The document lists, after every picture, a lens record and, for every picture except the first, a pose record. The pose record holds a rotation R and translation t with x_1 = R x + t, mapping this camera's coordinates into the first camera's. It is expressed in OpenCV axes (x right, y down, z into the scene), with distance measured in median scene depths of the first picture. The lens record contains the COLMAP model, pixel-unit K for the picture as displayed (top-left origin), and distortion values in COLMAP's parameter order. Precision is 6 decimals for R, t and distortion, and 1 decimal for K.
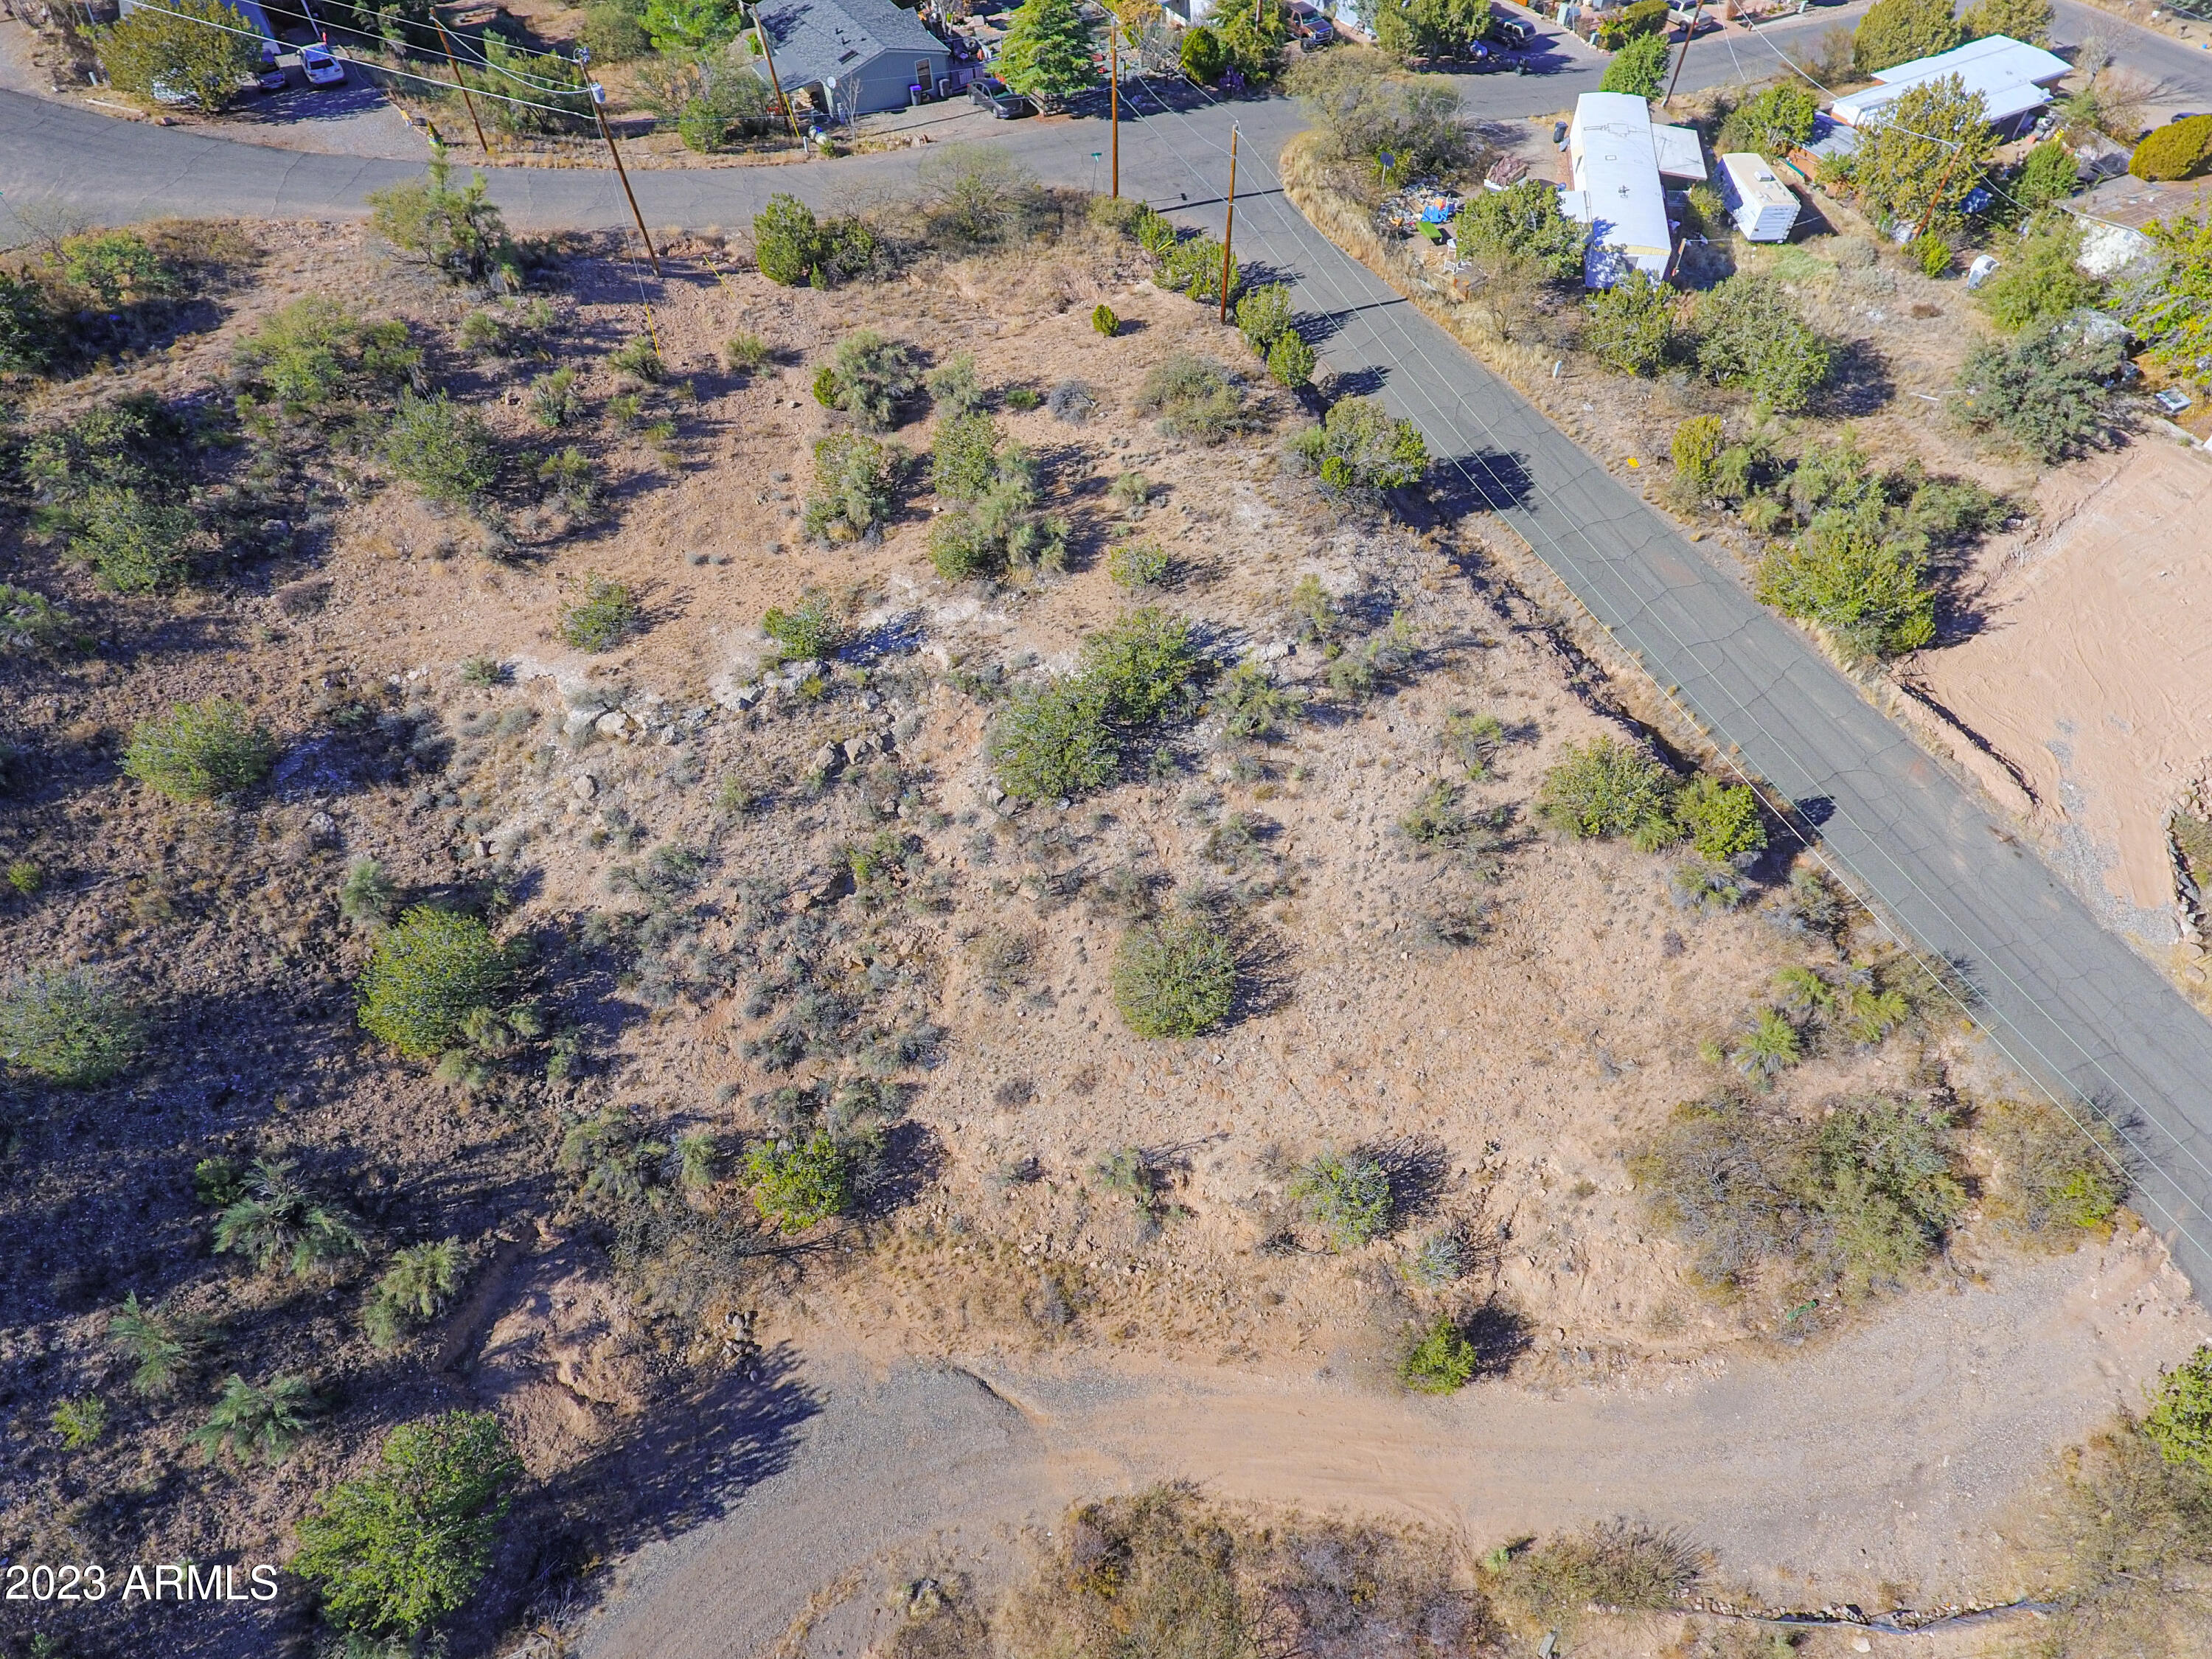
lens RADIAL K [[1295.8, 0, 1104.5], [0, 1295.8, 843.7], [0, 0, 1]] dist [-0.002770, -0.000829]
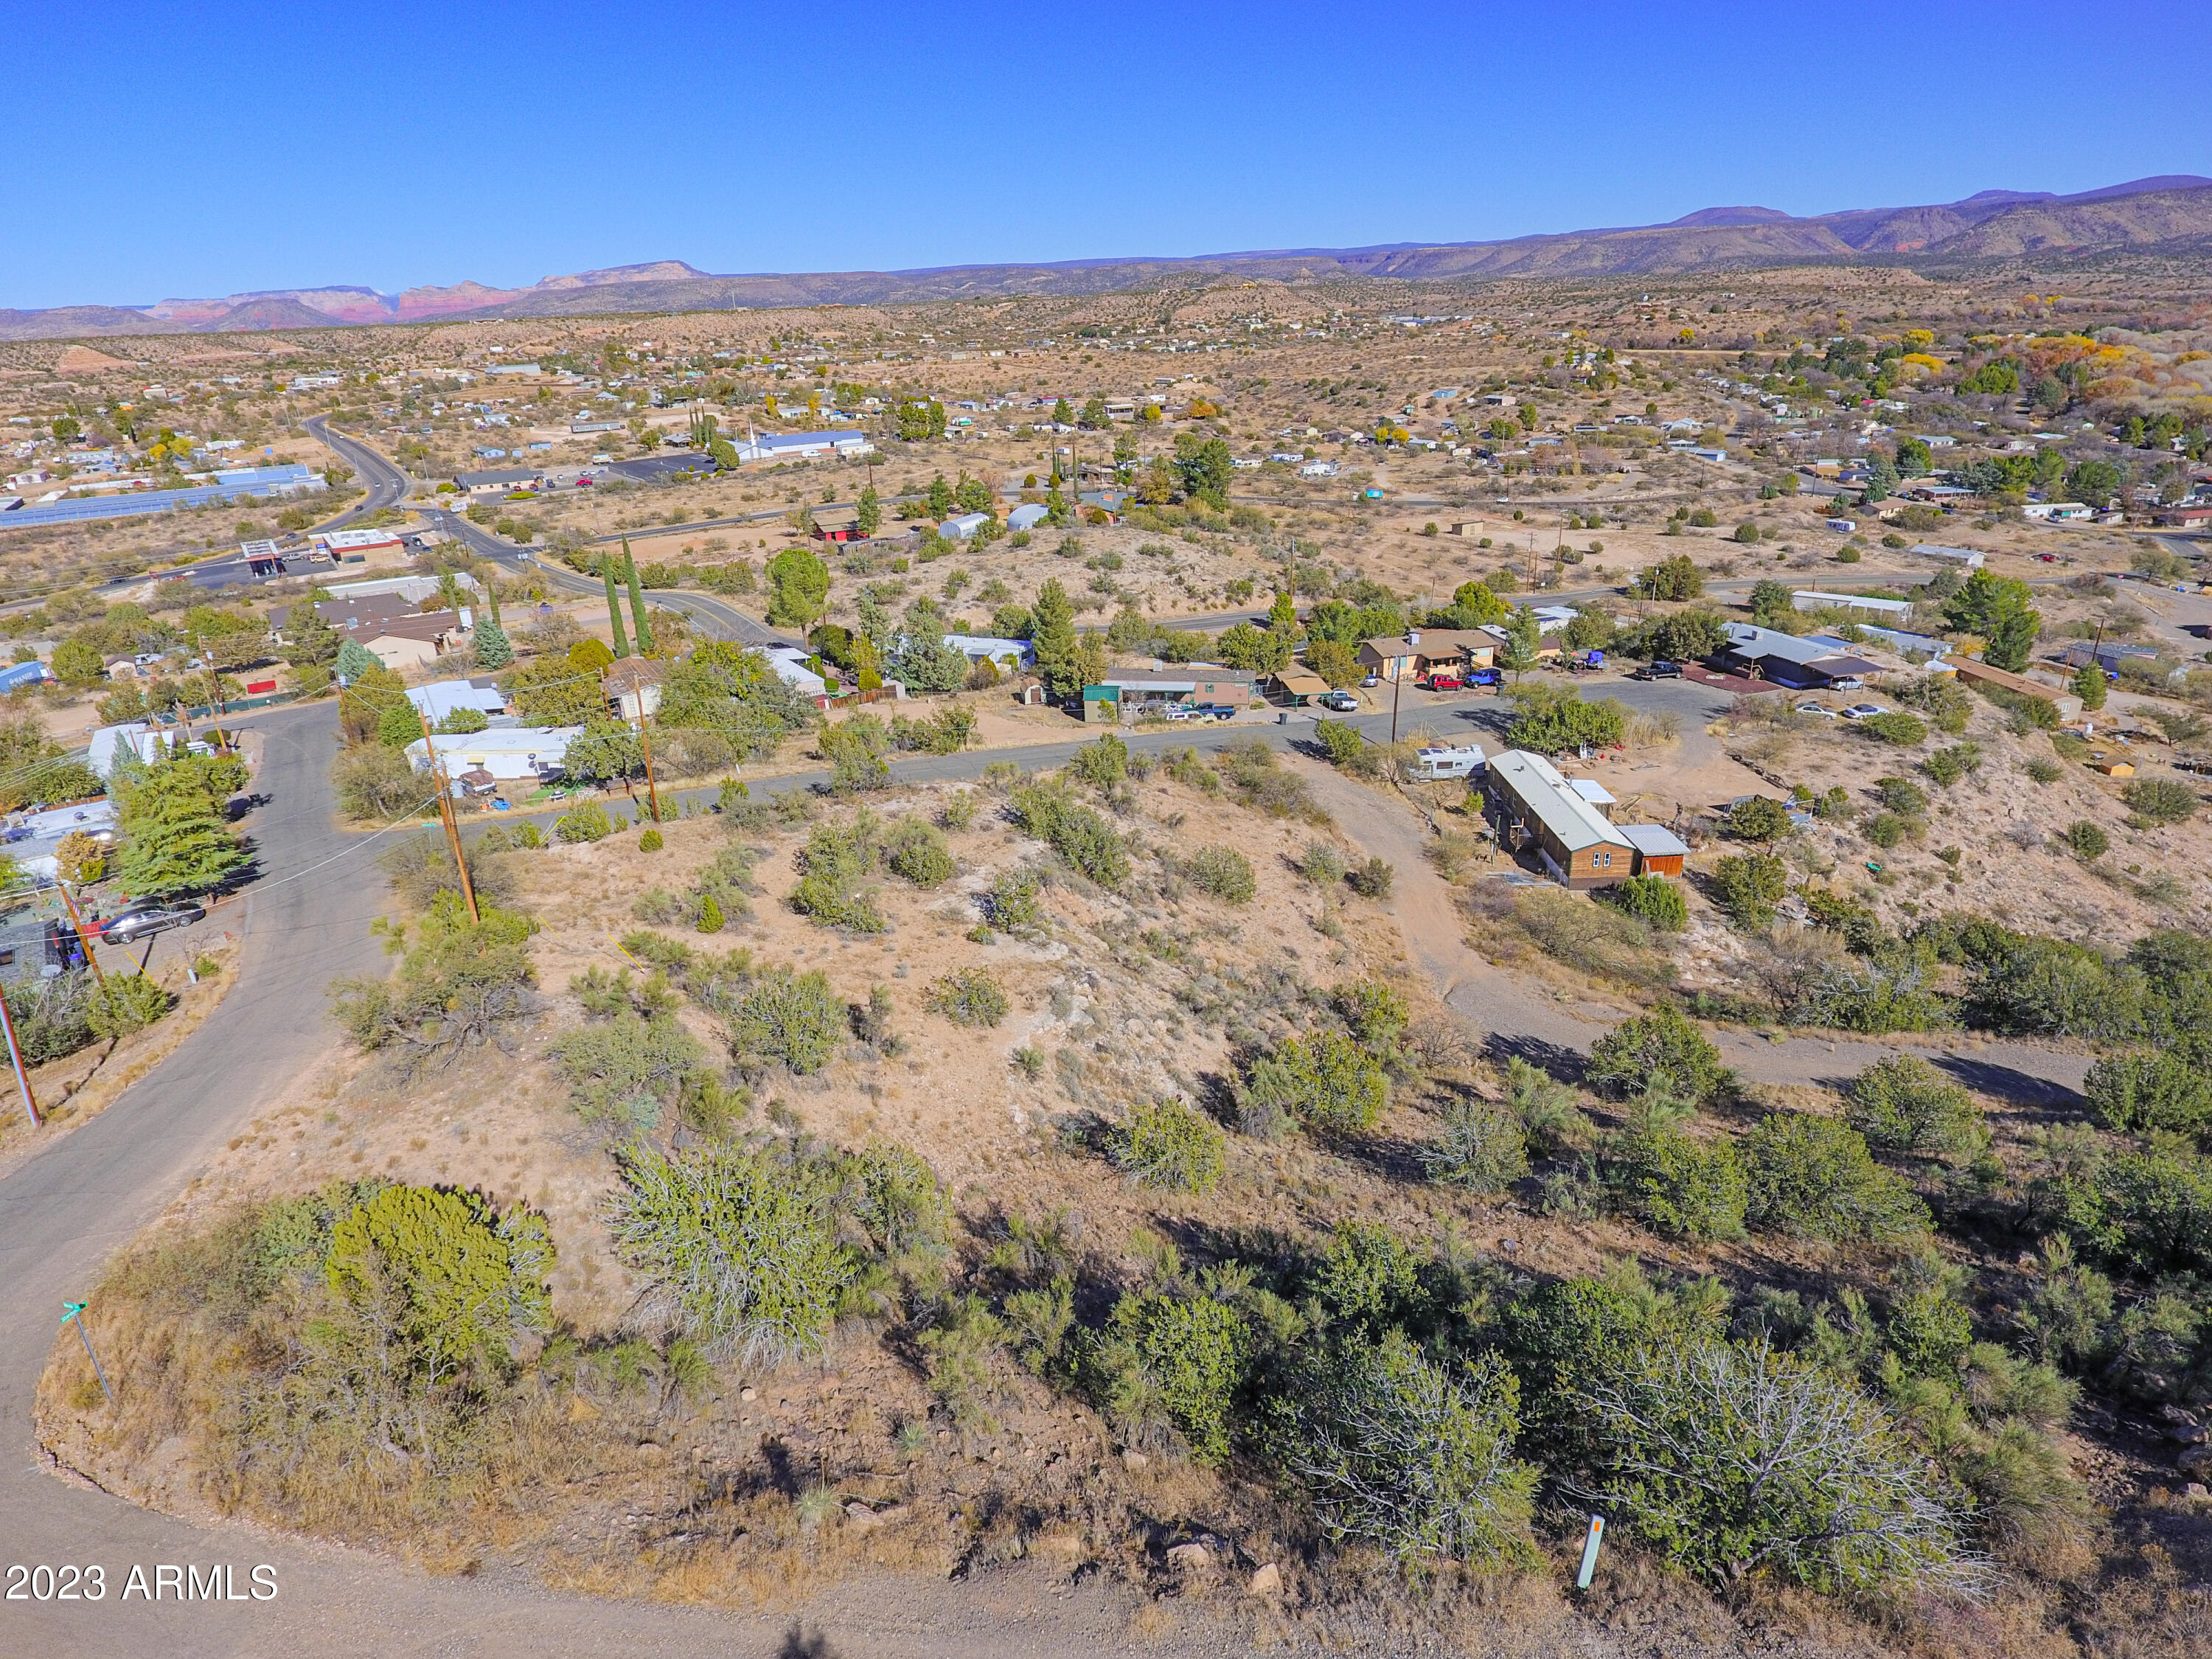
lens RADIAL K [[1295.8, 0, 1101.6], [0, 1295.8, 847.9], [0, 0, 1]] dist [-0.002770, -0.000829]
pose [[-0.060649, -0.351770, 0.934120, -1.441528], [0.826632, 0.506837, 0.244534, -0.439734], [-0.559466, 0.787003, 0.260045, 0.576782]]
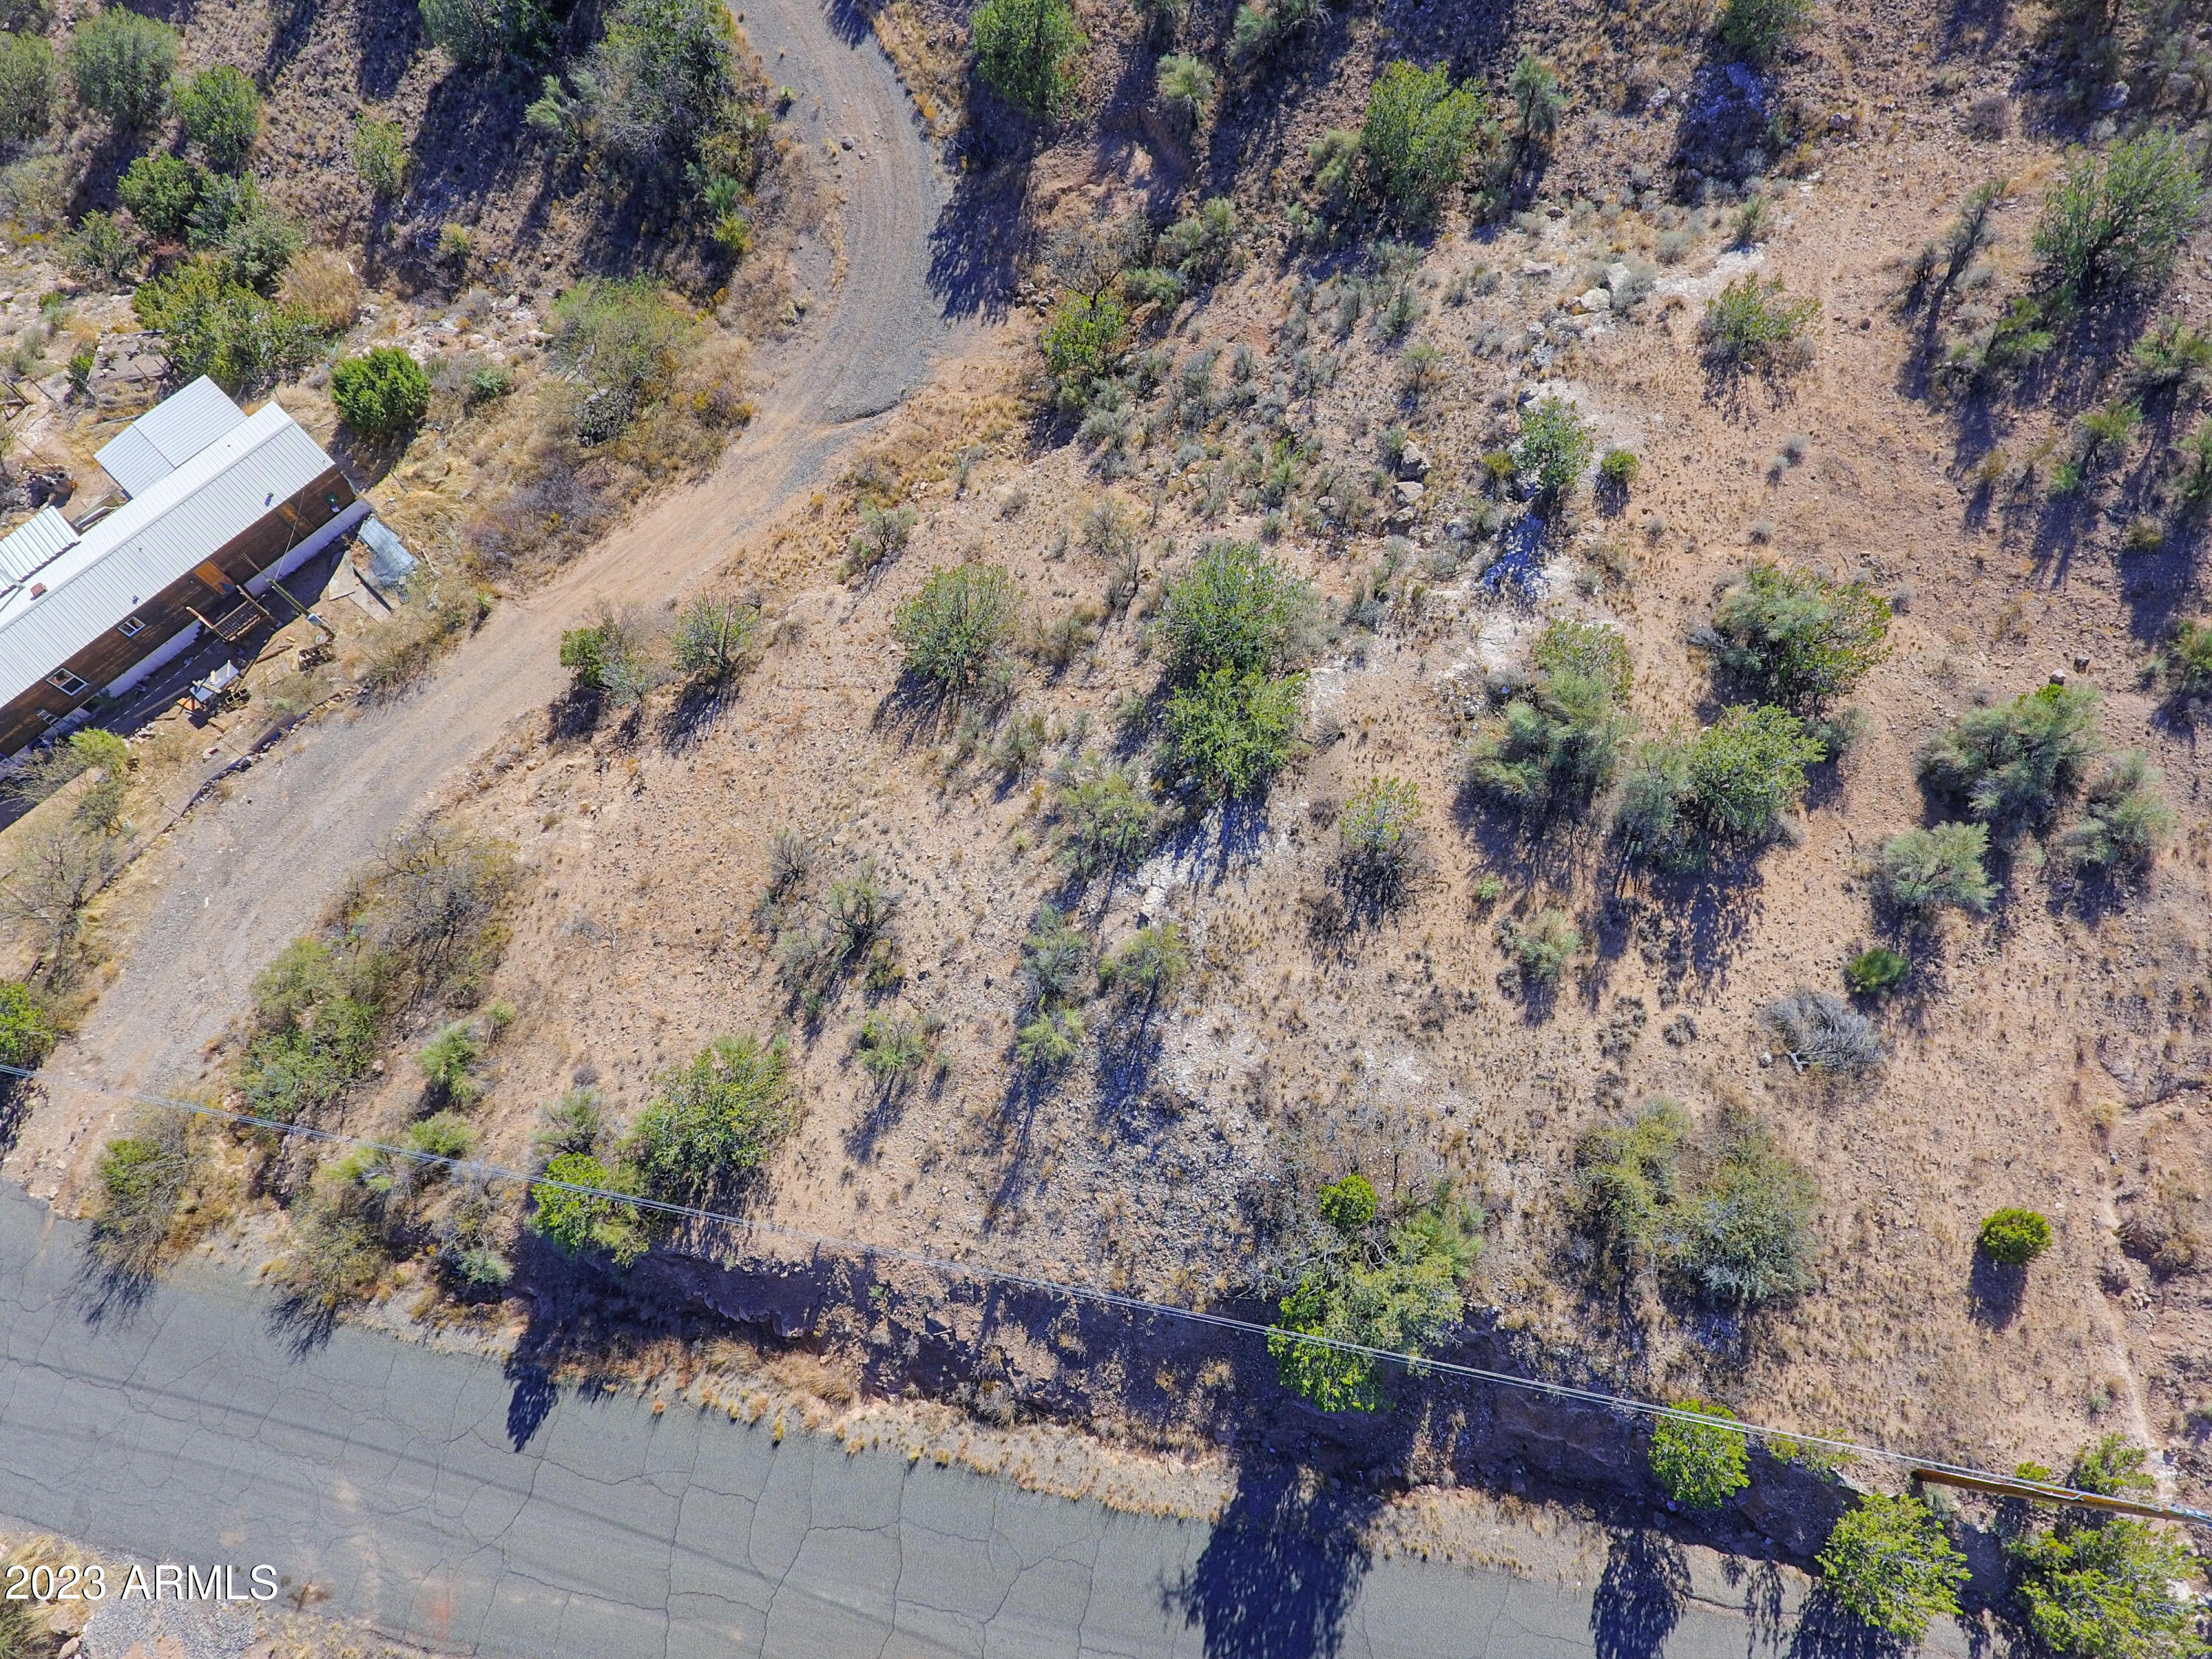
lens RADIAL K [[1295.8, 0, 1102.6], [0, 1295.8, 844.9], [0, 0, 1]] dist [-0.002770, -0.000829]
pose [[-0.657932, 0.719933, -0.220958, 0.289275], [-0.572548, -0.287600, 0.767773, -0.676907], [0.489197, 0.631651, 0.601417, 0.554969]]
